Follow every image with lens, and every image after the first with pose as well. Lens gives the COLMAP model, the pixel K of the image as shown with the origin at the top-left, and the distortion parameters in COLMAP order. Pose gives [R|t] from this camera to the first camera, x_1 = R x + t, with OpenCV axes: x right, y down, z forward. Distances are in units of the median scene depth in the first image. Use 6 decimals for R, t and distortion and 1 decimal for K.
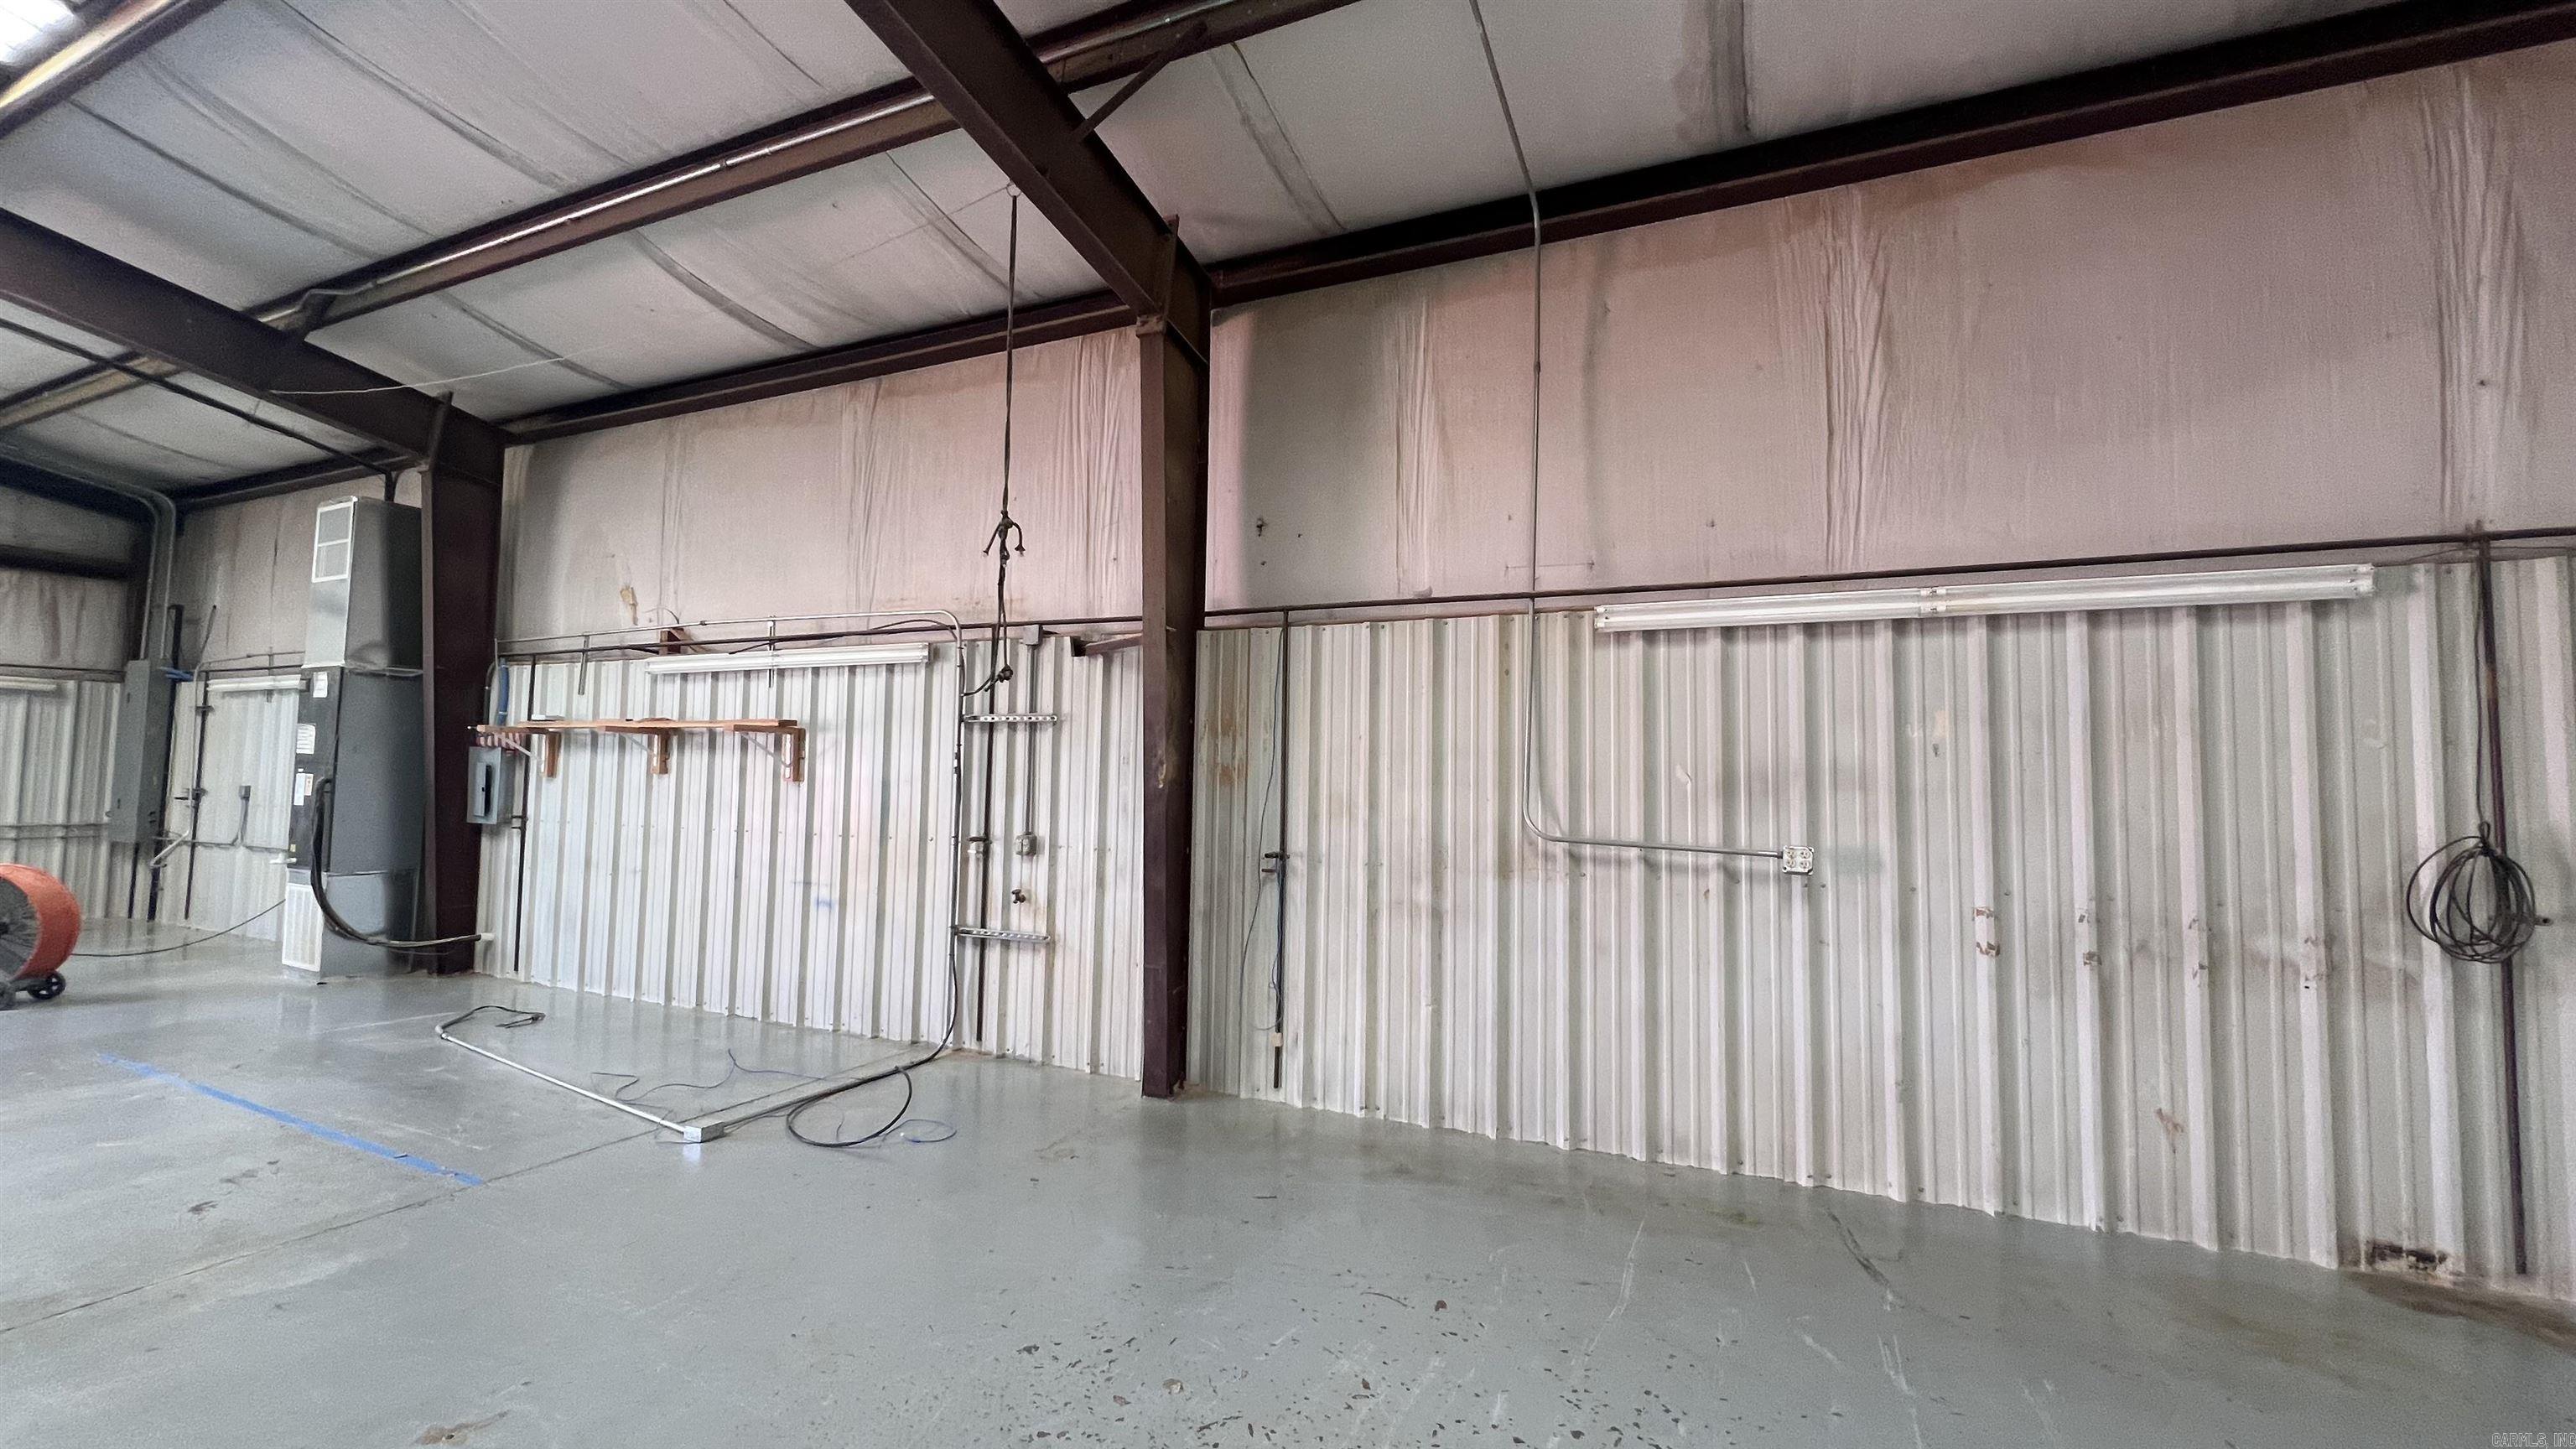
lens RADIAL K [[1031.5, 0, 1288.0], [0, 1031.5, 724.5], [0, 0, 1]] dist [-0.000609, 0.000210]
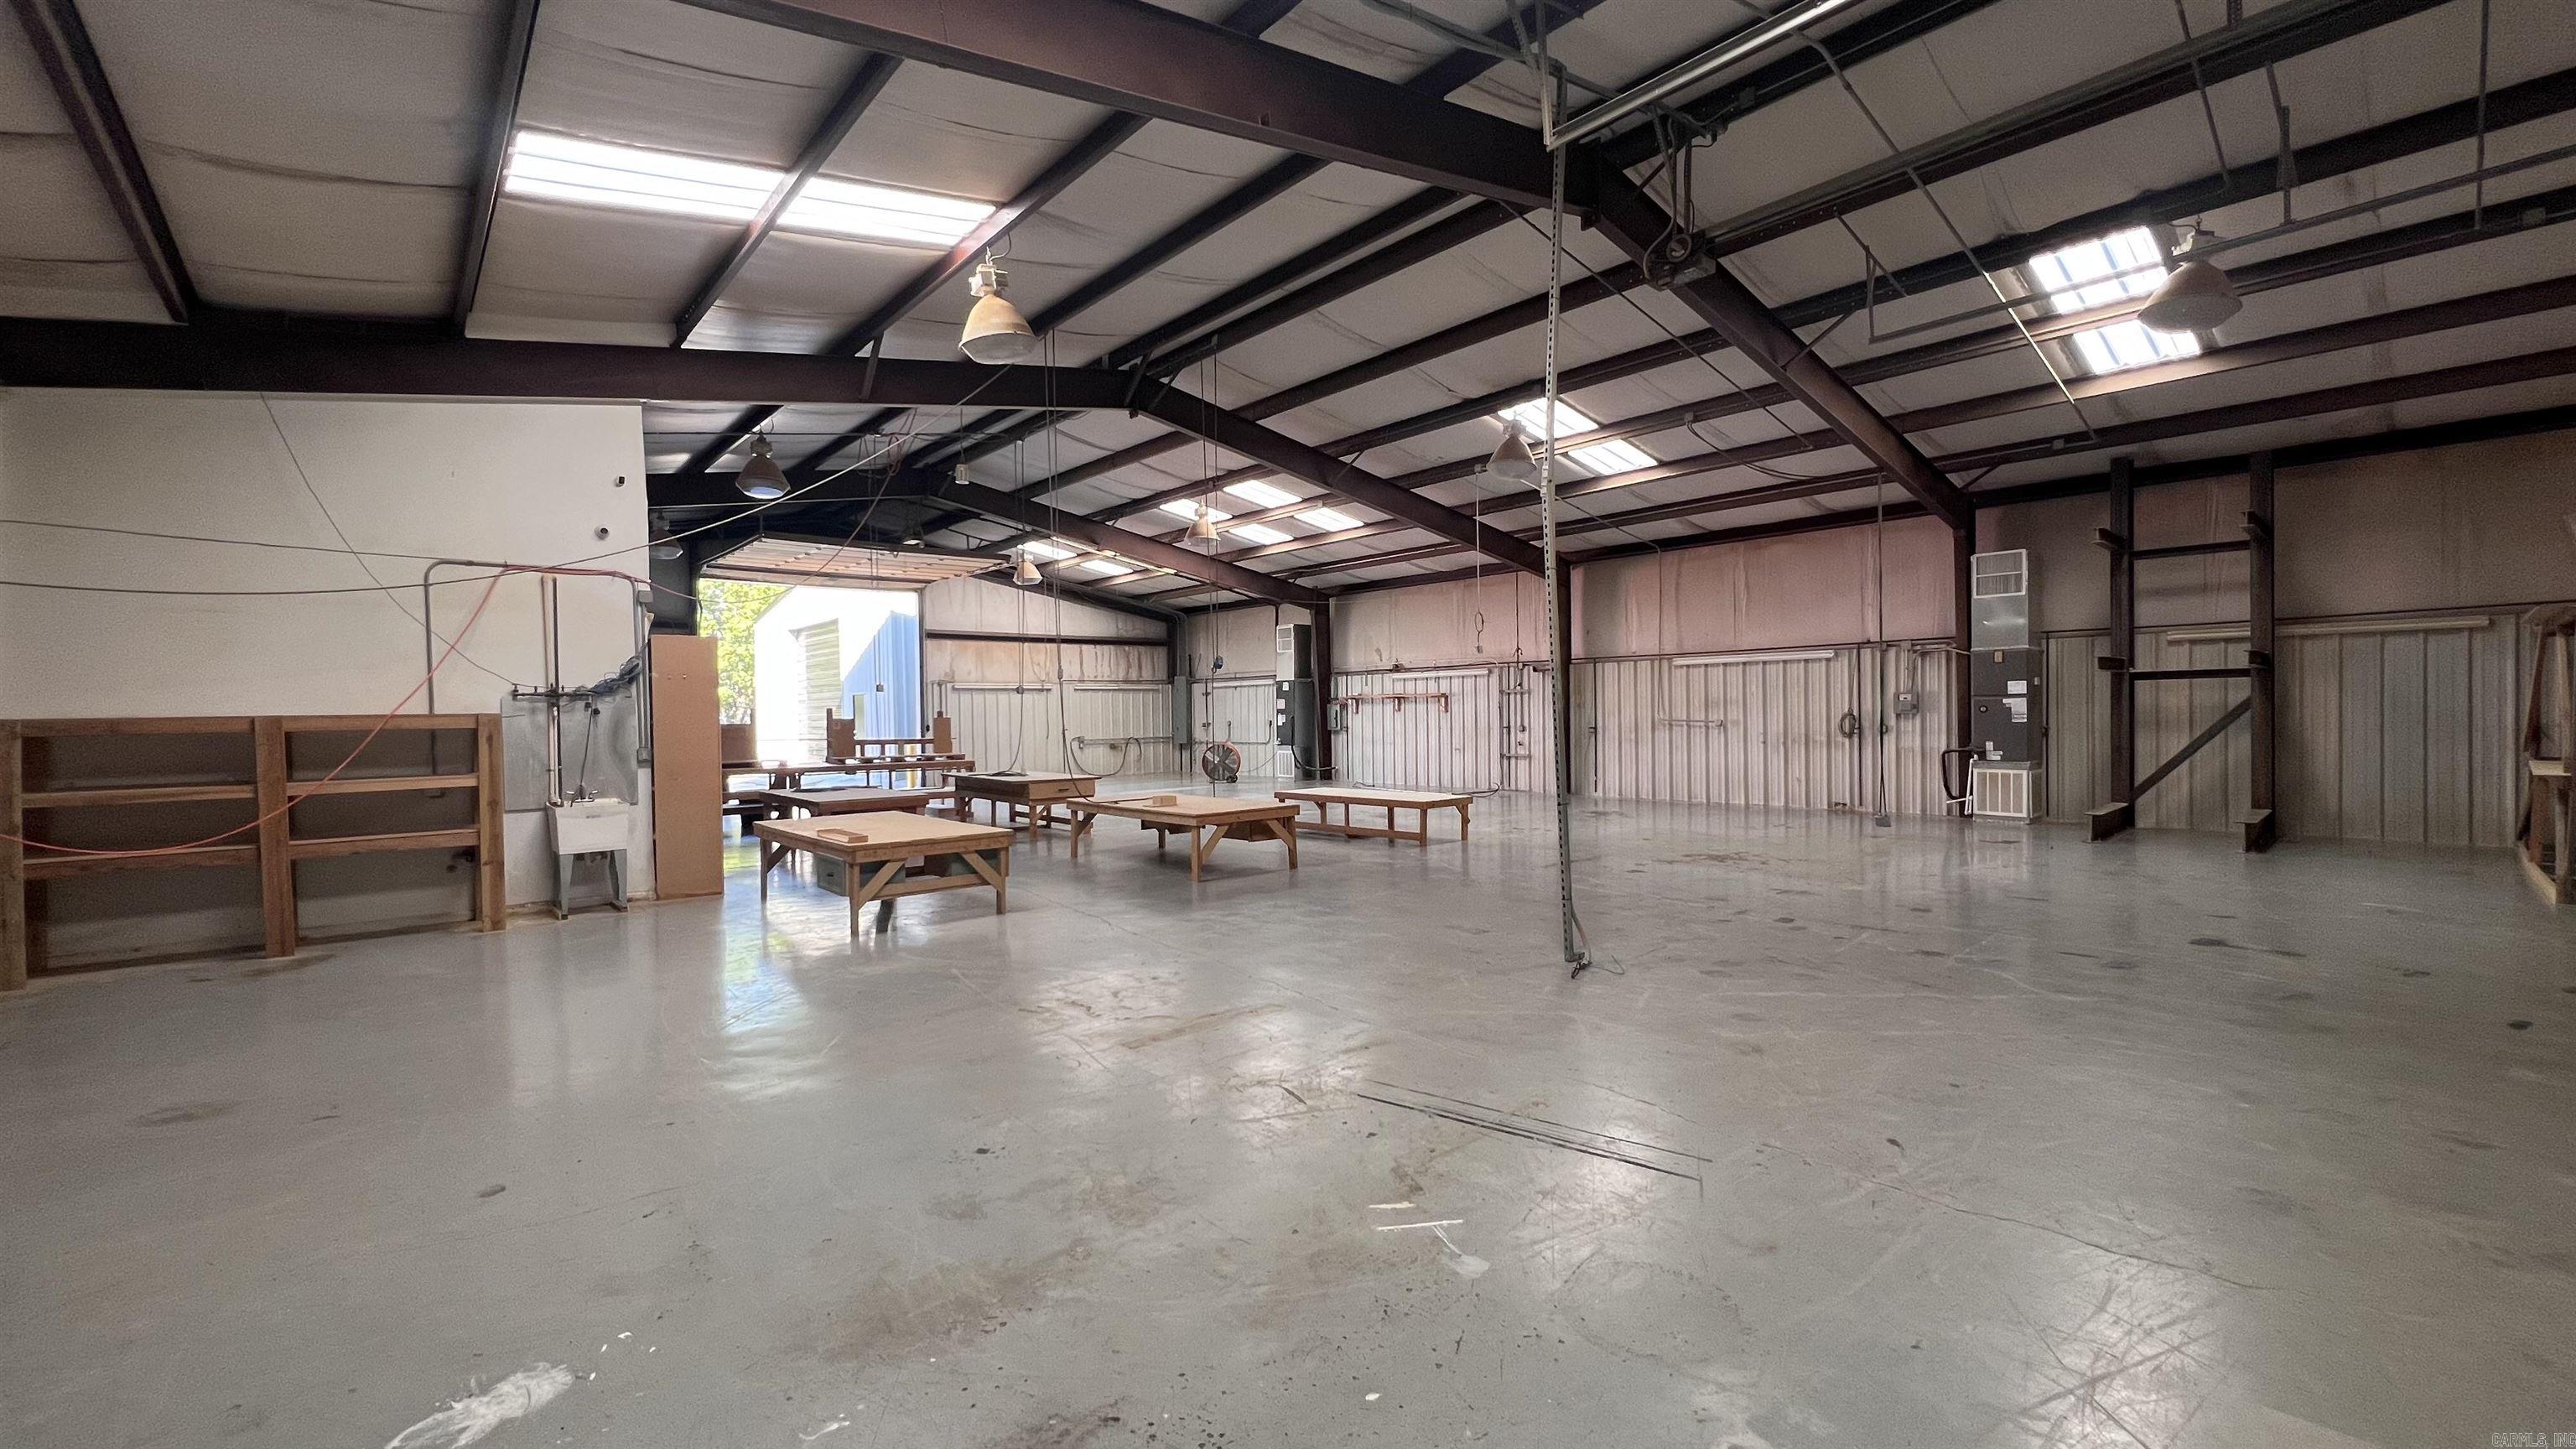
lens RADIAL K [[1031.5, 0, 1288.0], [0, 1031.5, 724.5], [0, 0, 1]] dist [-0.000609, 0.000210]
pose [[0.913074, -0.025880, -0.406972, 0.389913], [0.052861, 0.997075, 0.055192, -0.113773], [0.404353, -0.071908, 0.911772, -2.200567]]
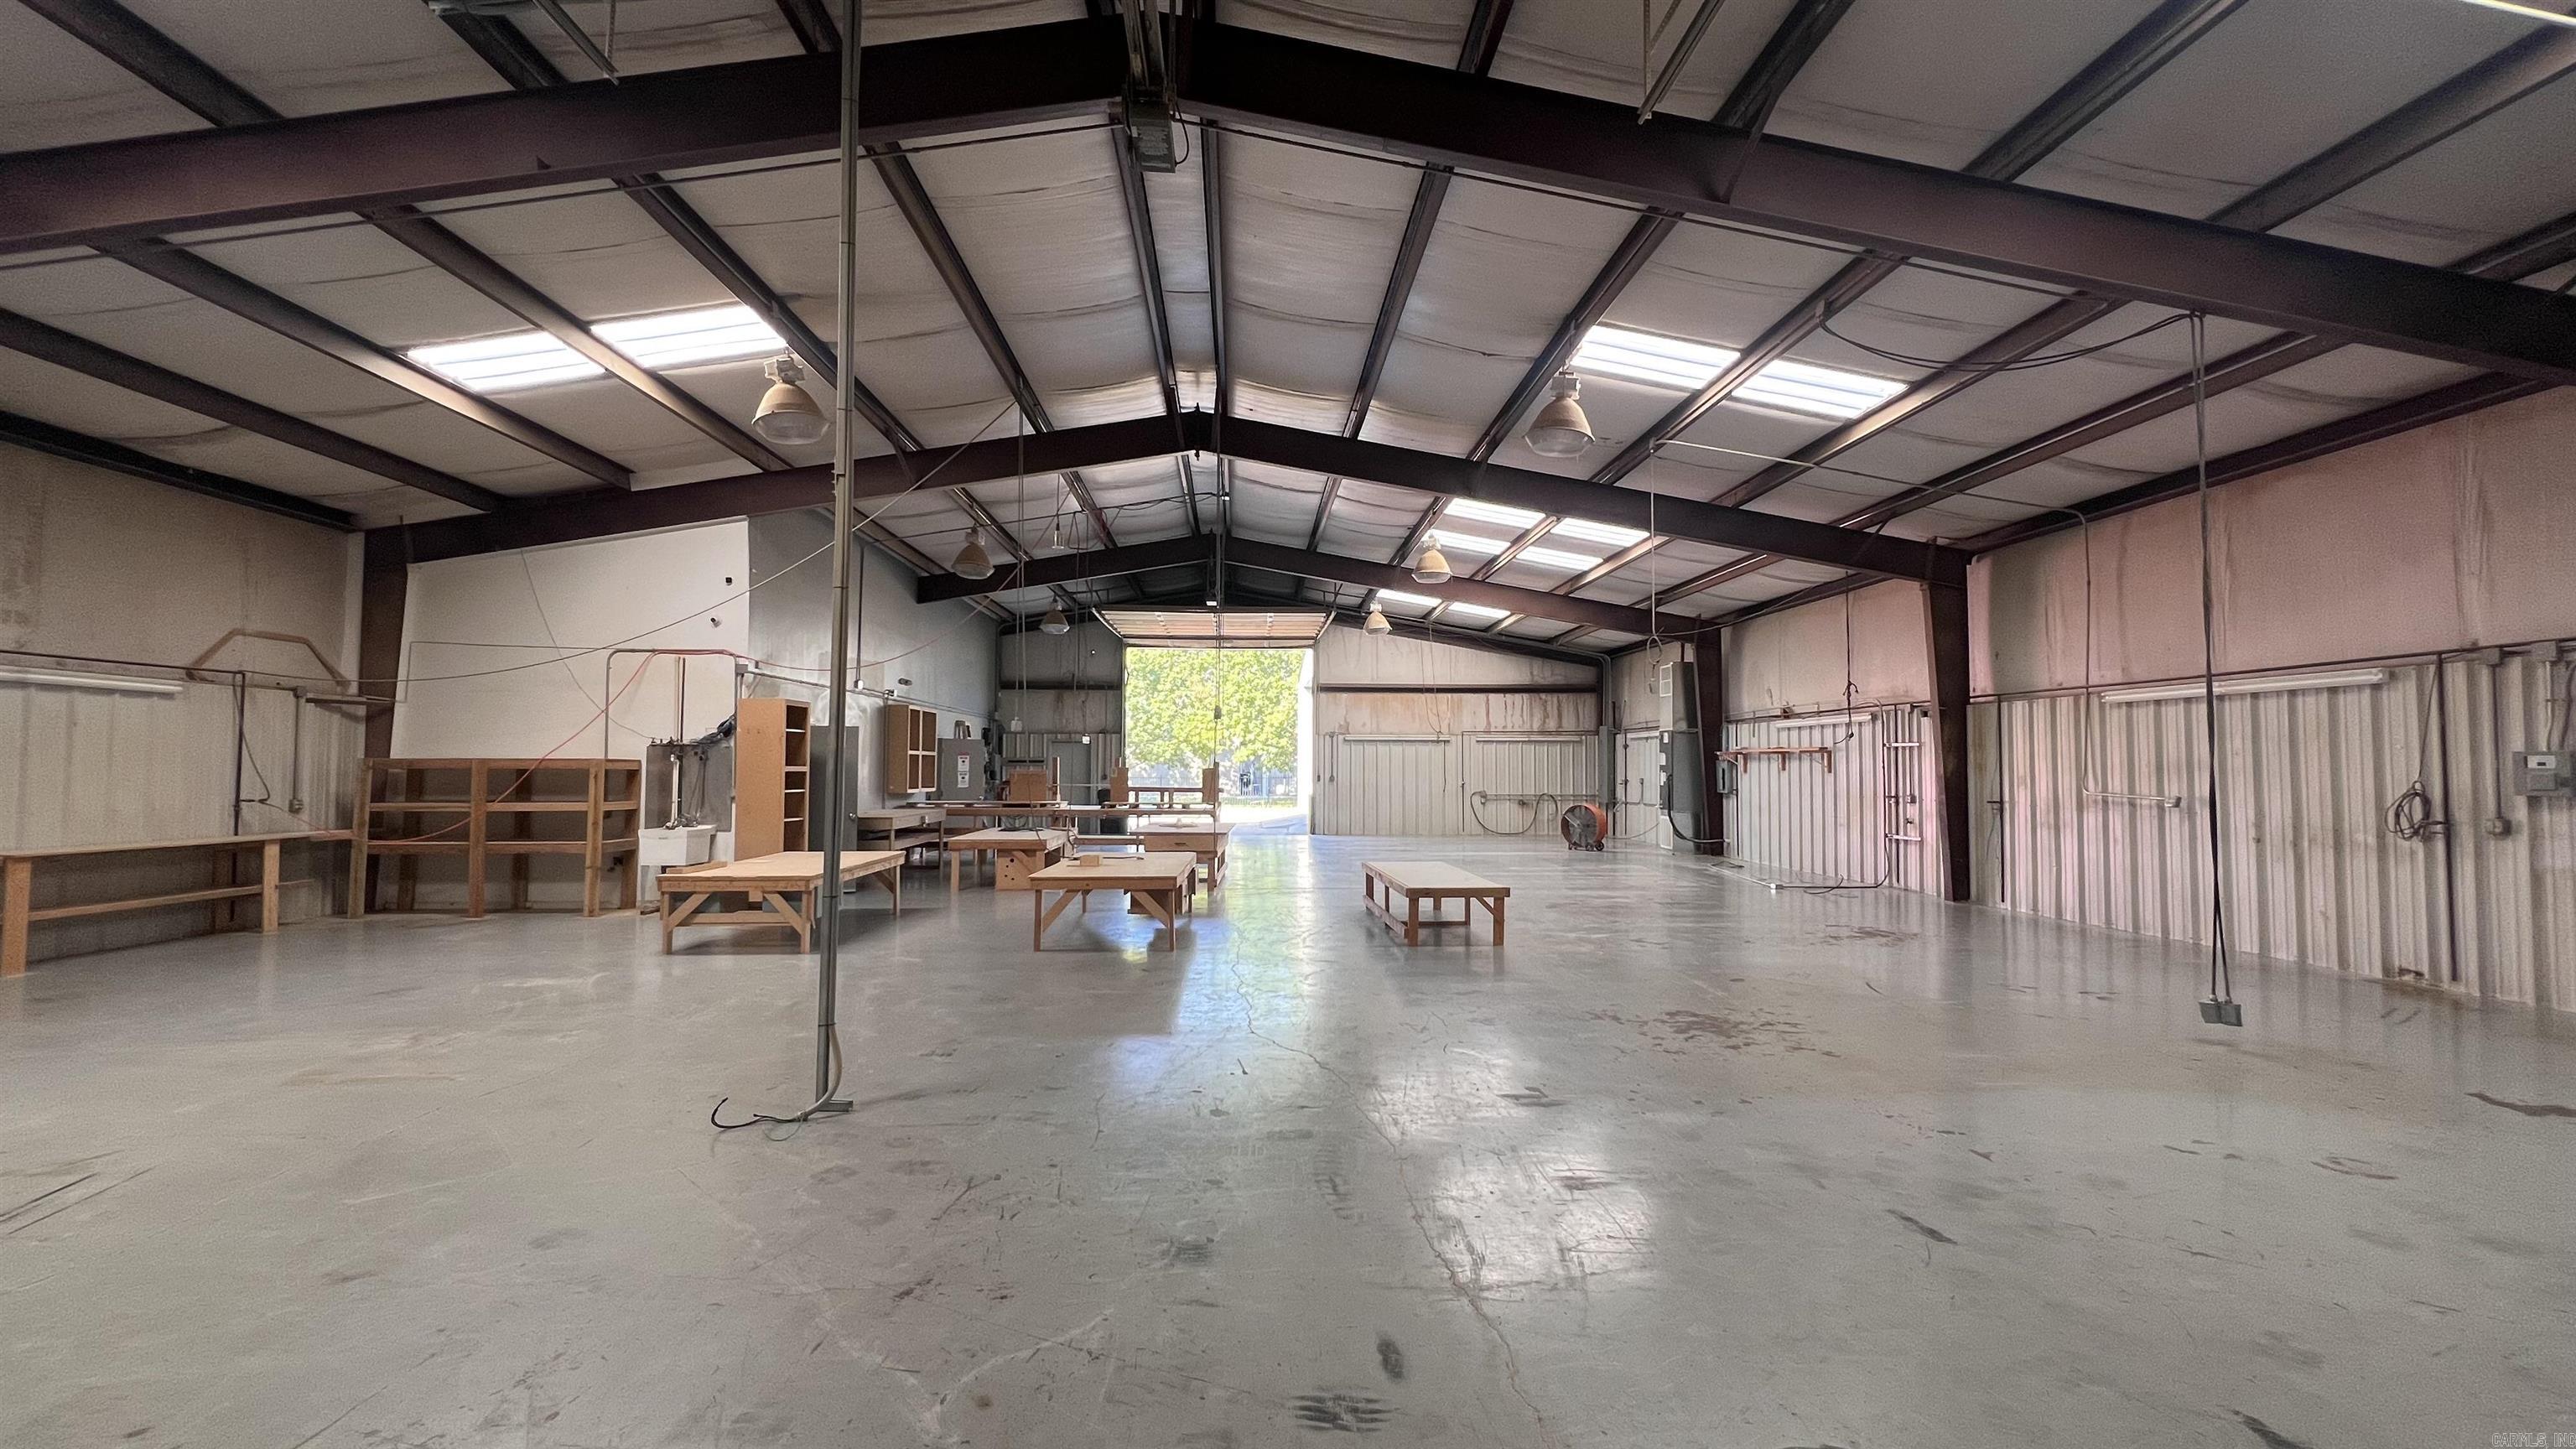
lens RADIAL K [[1031.5, 0, 1288.0], [0, 1031.5, 724.5], [0, 0, 1]] dist [-0.000609, 0.000210]
pose [[0.458085, -0.051995, -0.887386, 1.078989], [0.053094, 0.998106, -0.031075, -0.049703], [0.887321, -0.032880, 0.459978, -1.201696]]
